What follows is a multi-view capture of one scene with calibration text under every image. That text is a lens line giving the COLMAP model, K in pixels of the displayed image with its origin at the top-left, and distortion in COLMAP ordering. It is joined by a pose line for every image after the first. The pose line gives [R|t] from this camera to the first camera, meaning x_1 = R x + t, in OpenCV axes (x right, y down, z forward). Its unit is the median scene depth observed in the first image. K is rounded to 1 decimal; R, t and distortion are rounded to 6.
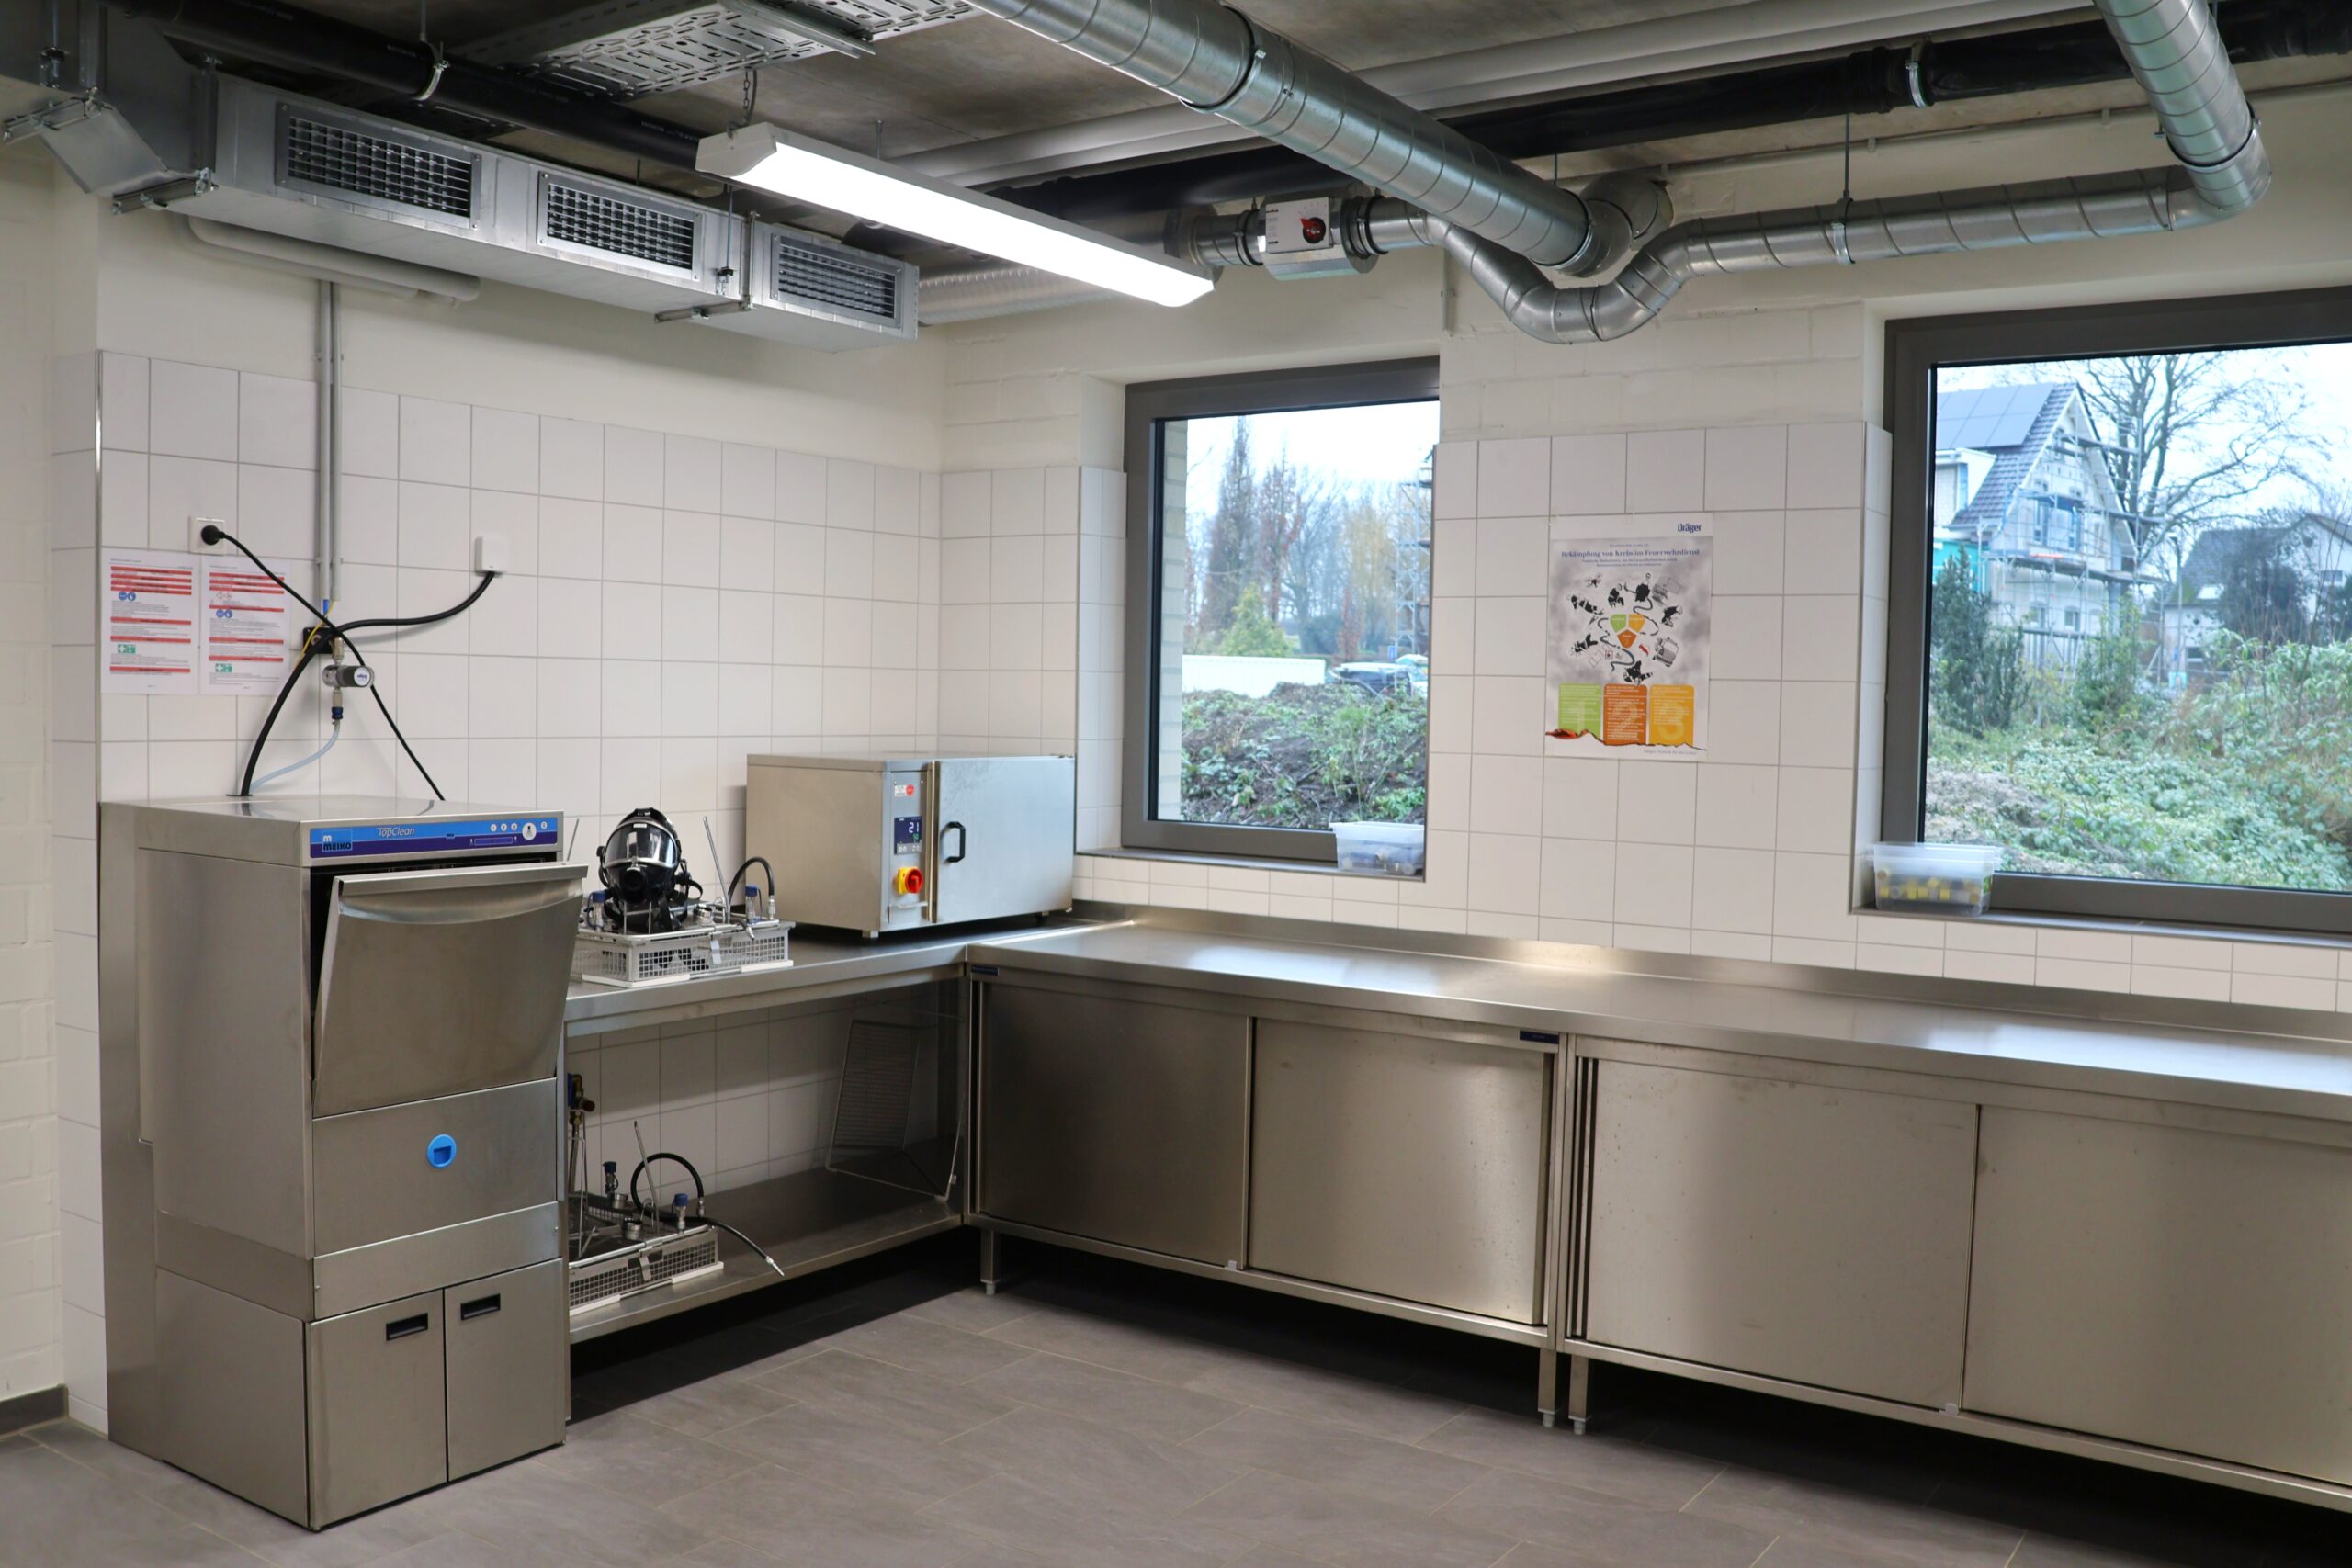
lens RADIAL K [[1968.7, 0, 1154.7], [0, 1968.7, 785.8], [0, 0, 1]] dist [-0.114870, 0.050044]
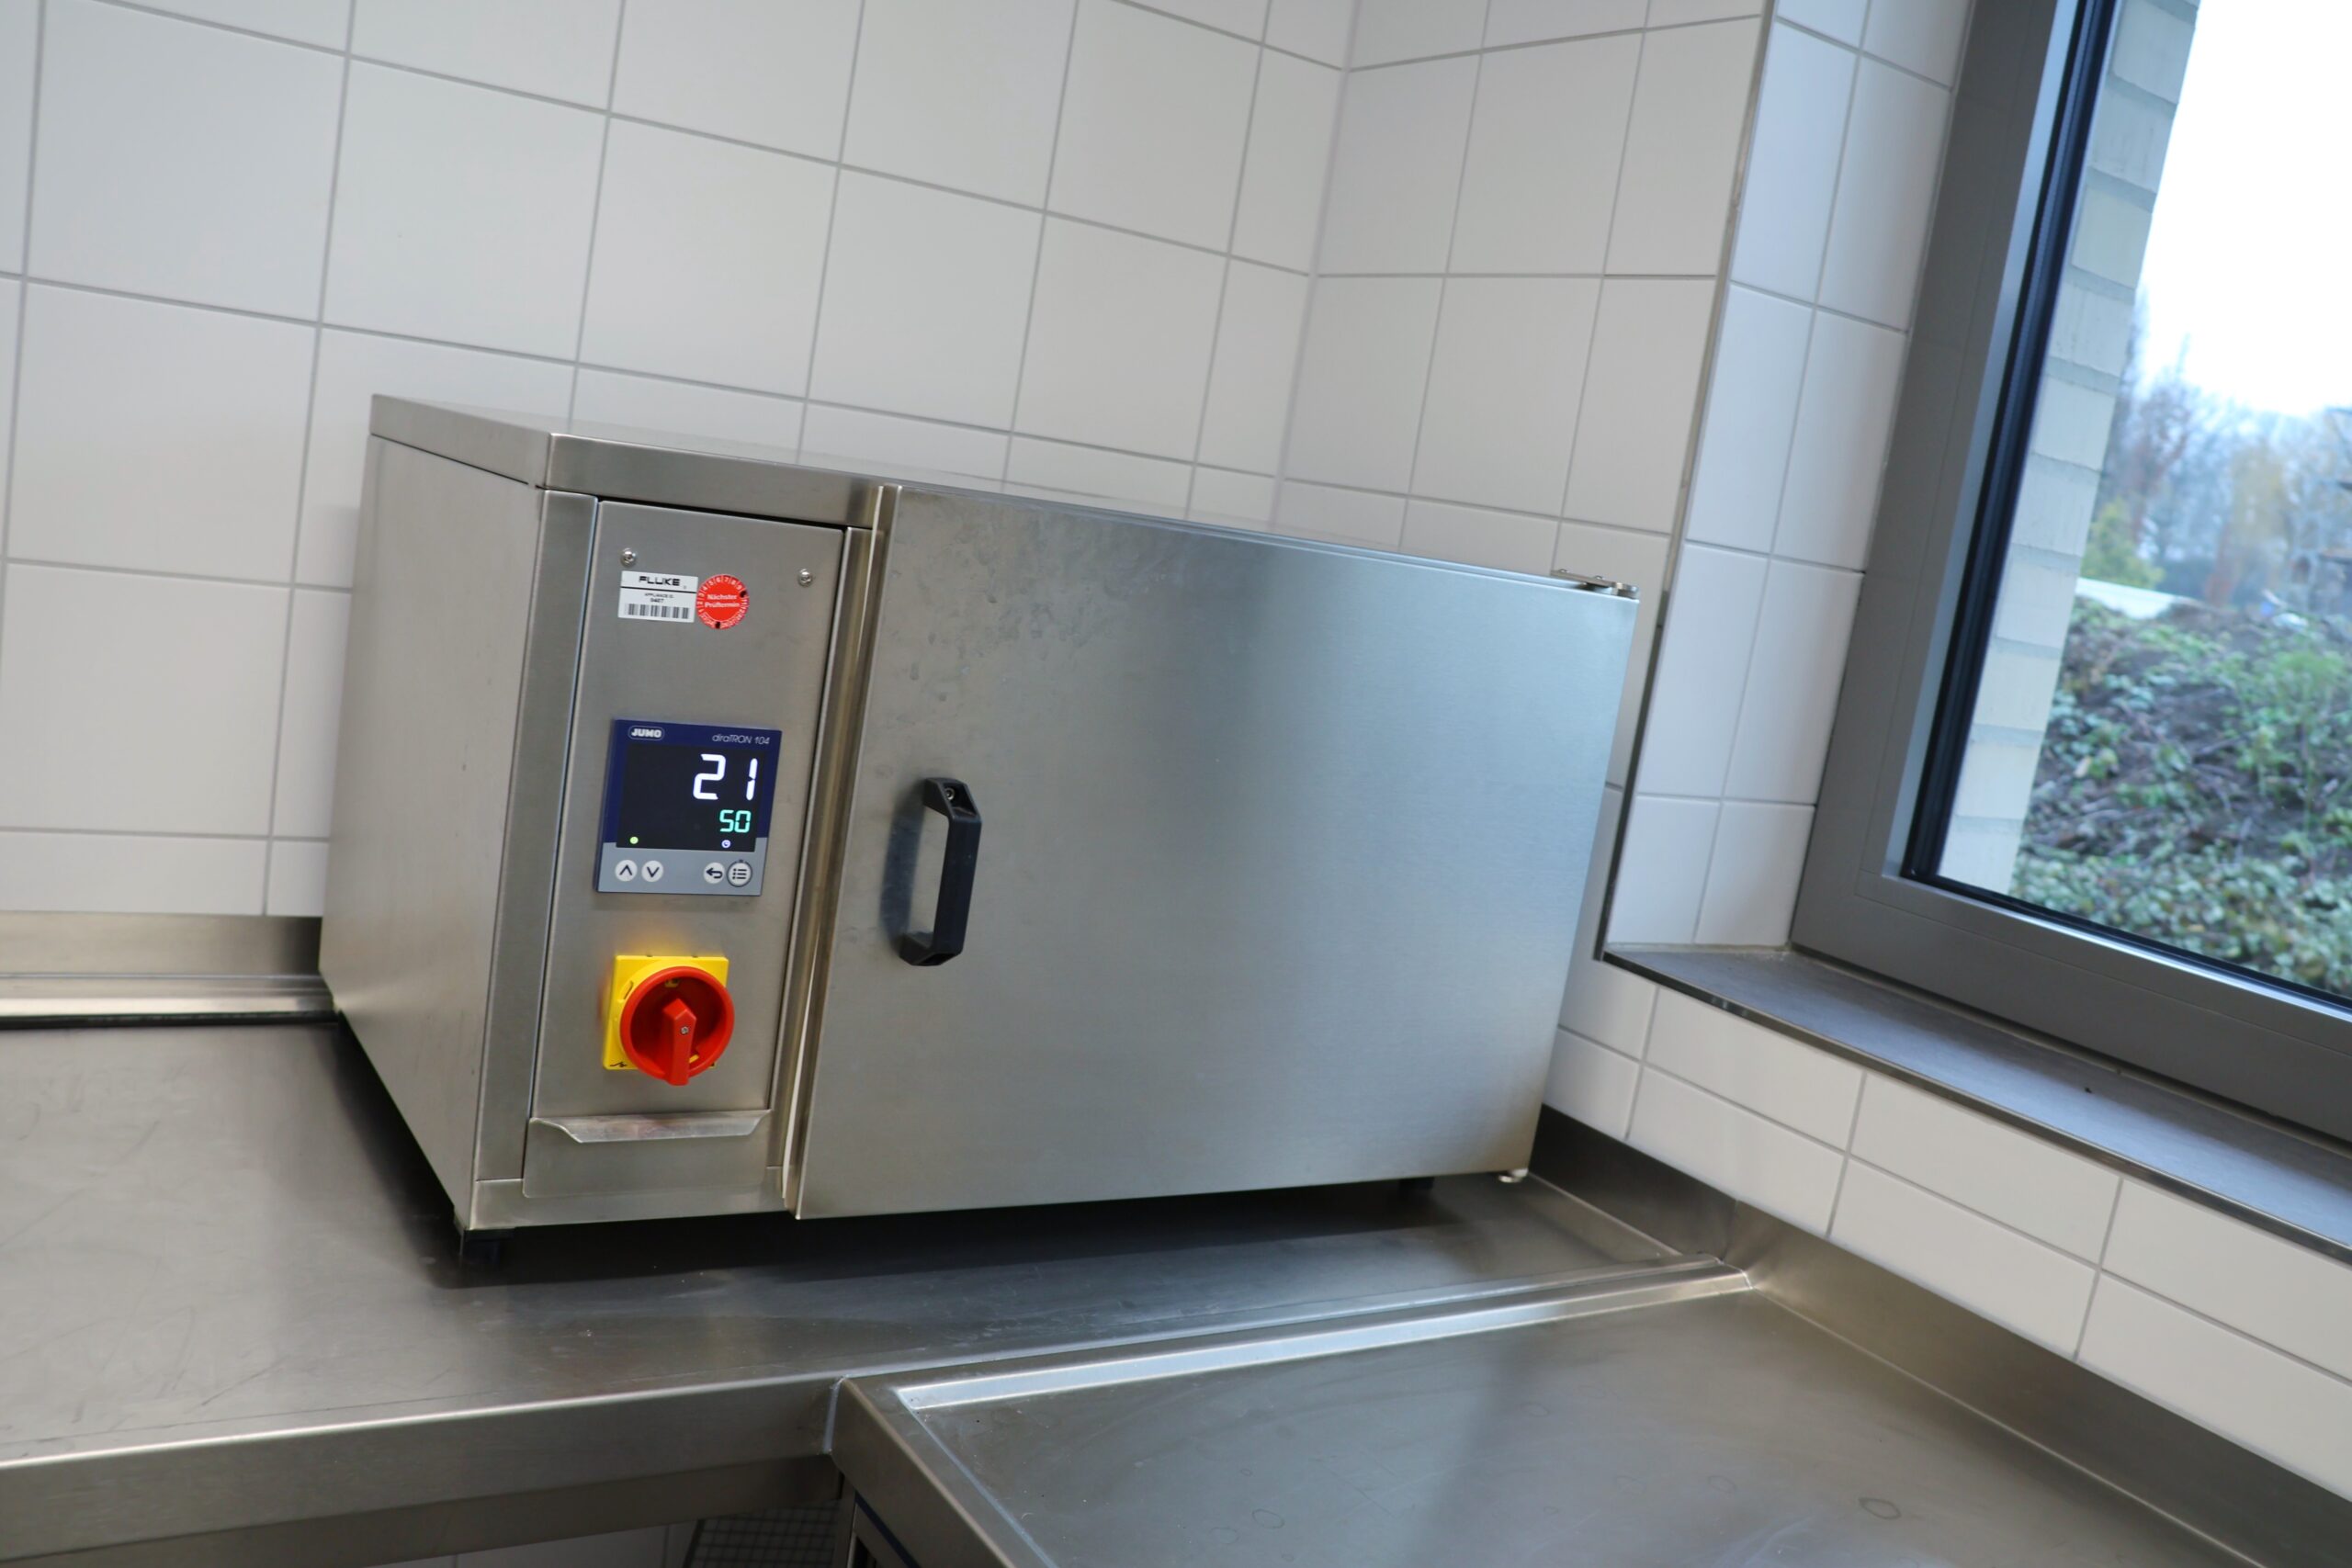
lens RADIAL K [[1968.7, 0, 1160.8], [0, 1968.7, 787.0], [0, 0, 1]] dist [-0.114870, 0.050044]
pose [[0.910929, 0.188435, -0.367016, -0.000531], [-0.161258, 0.981453, 0.103662, -0.006871], [0.379742, -0.035244, 0.924421, 0.791280]]
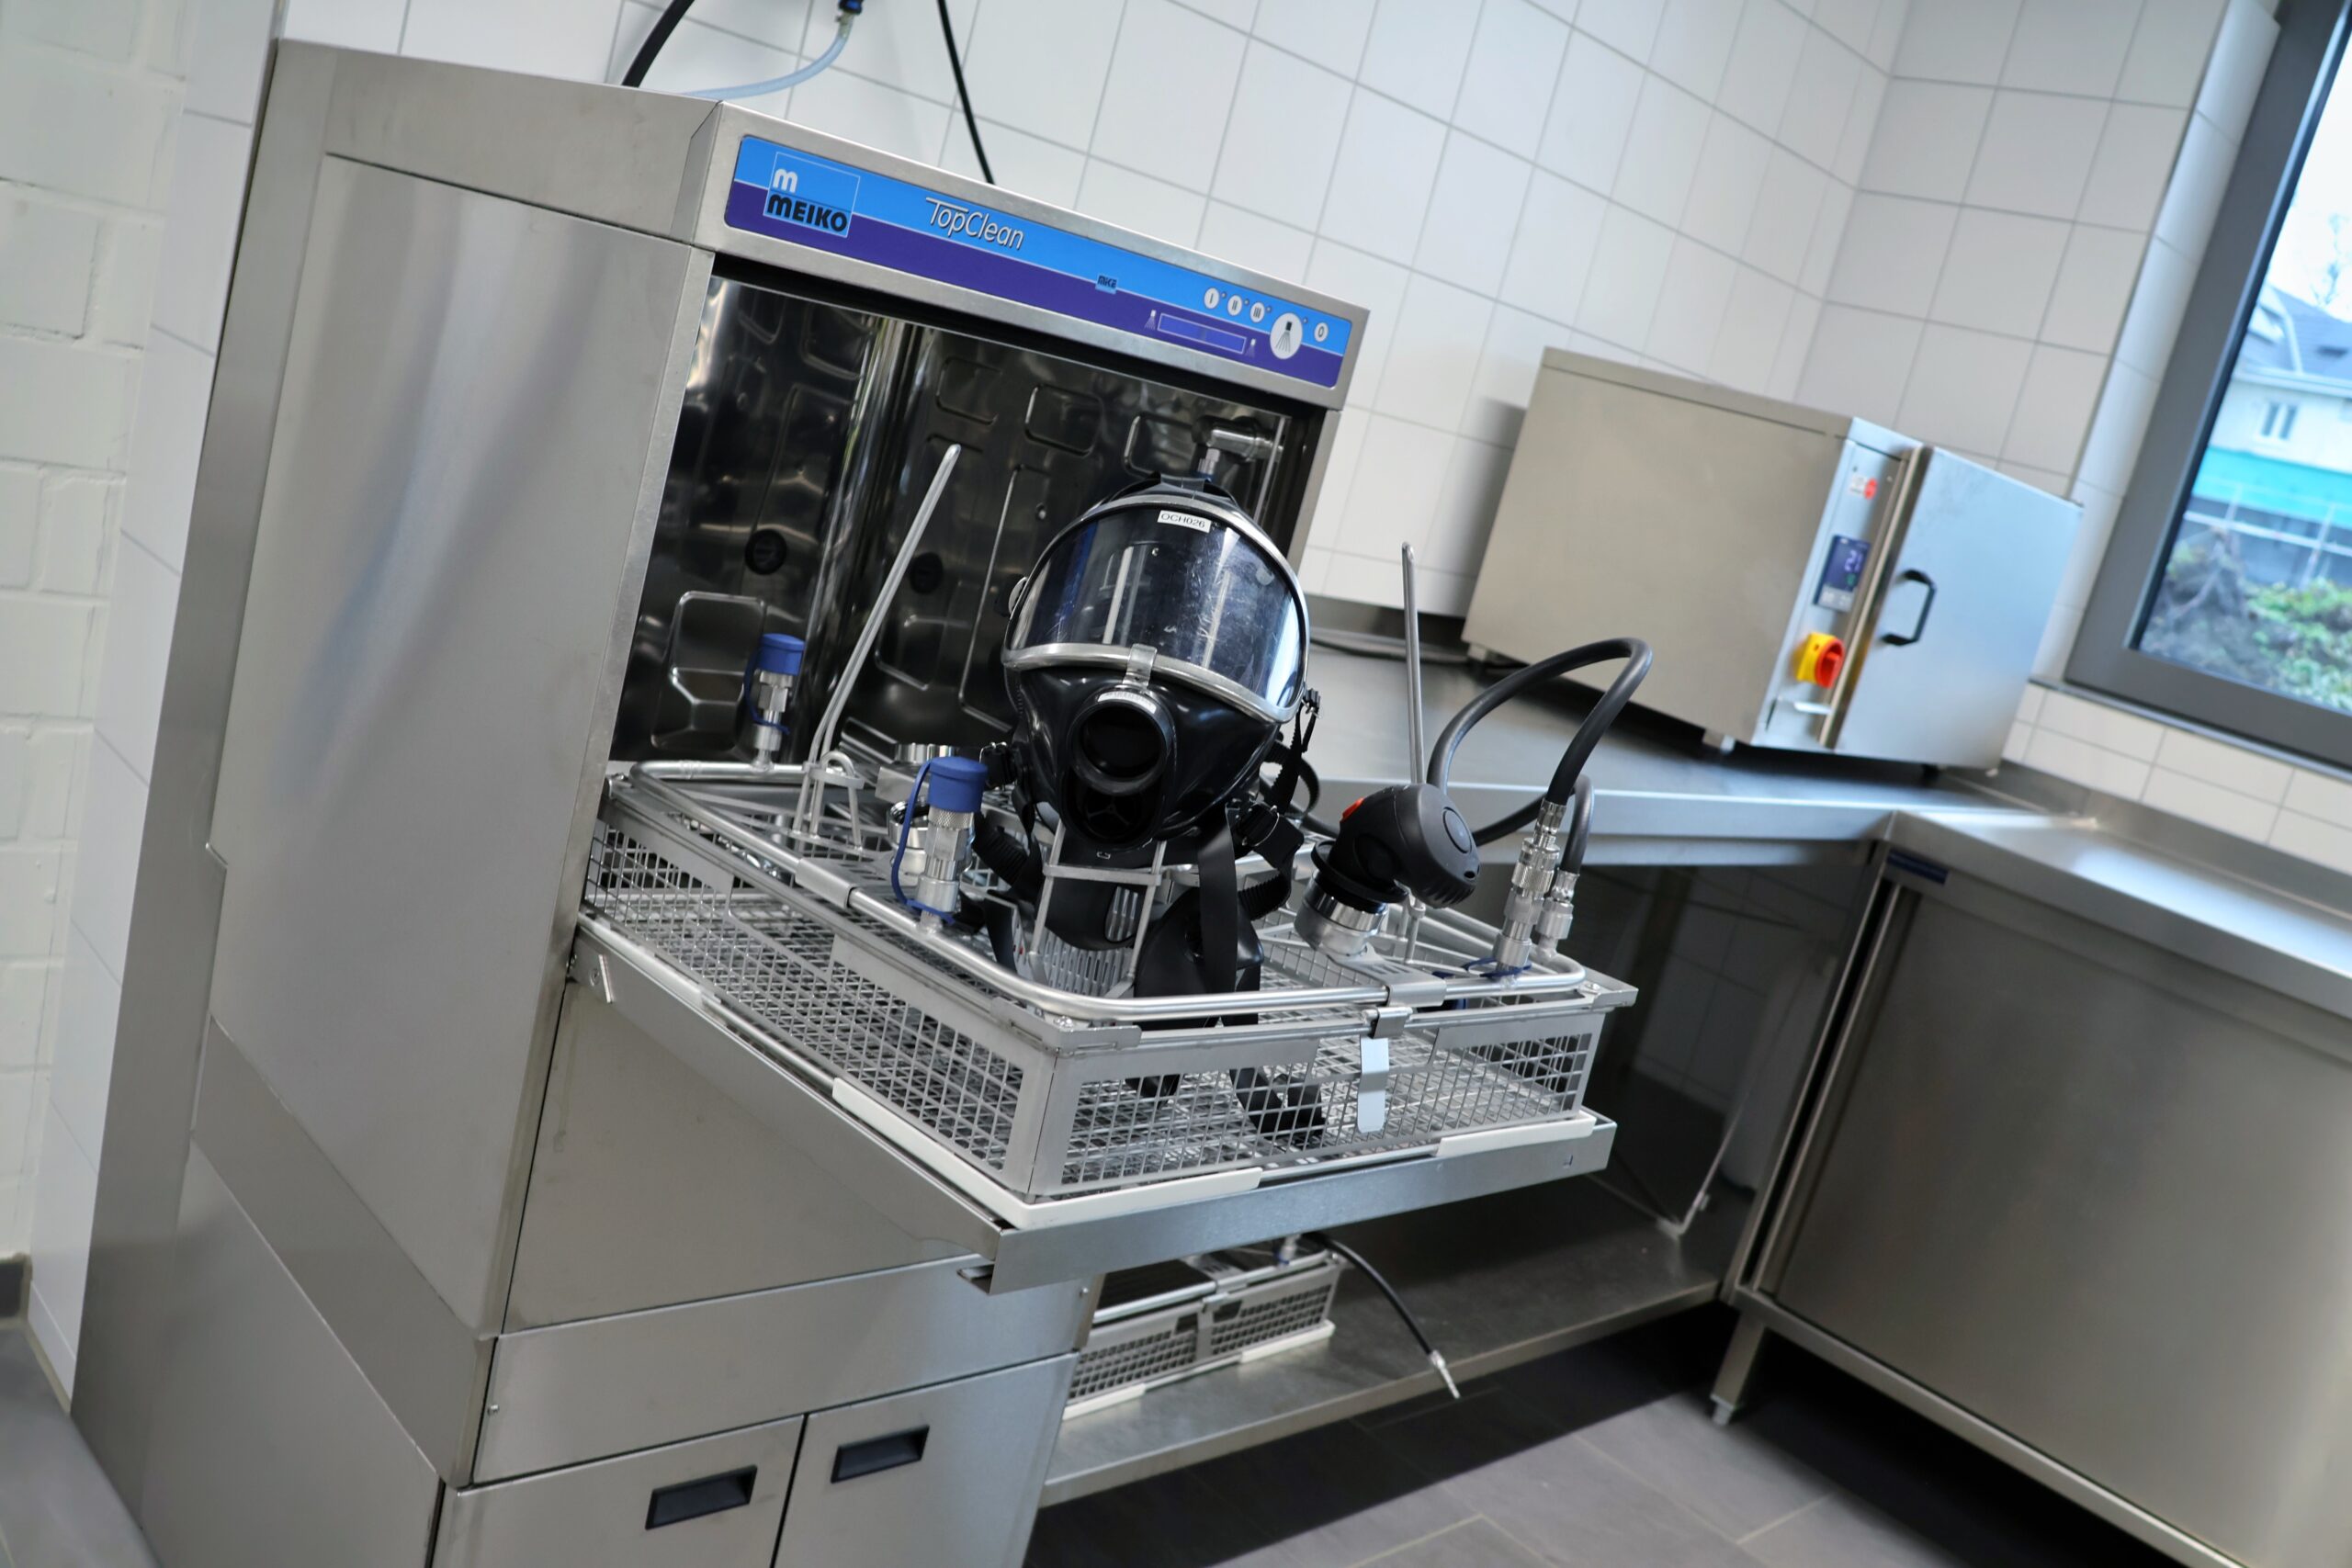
lens RADIAL K [[1968.7, 0, 1199.6], [0, 1968.7, 776.1], [0, 0, 1]] dist [-0.114870, 0.050044]
pose [[0.954789, 0.263112, -0.138384, -0.193411], [-0.242360, 0.958488, 0.150210, 0.038543], [0.172162, -0.109880, 0.978921, 0.453789]]
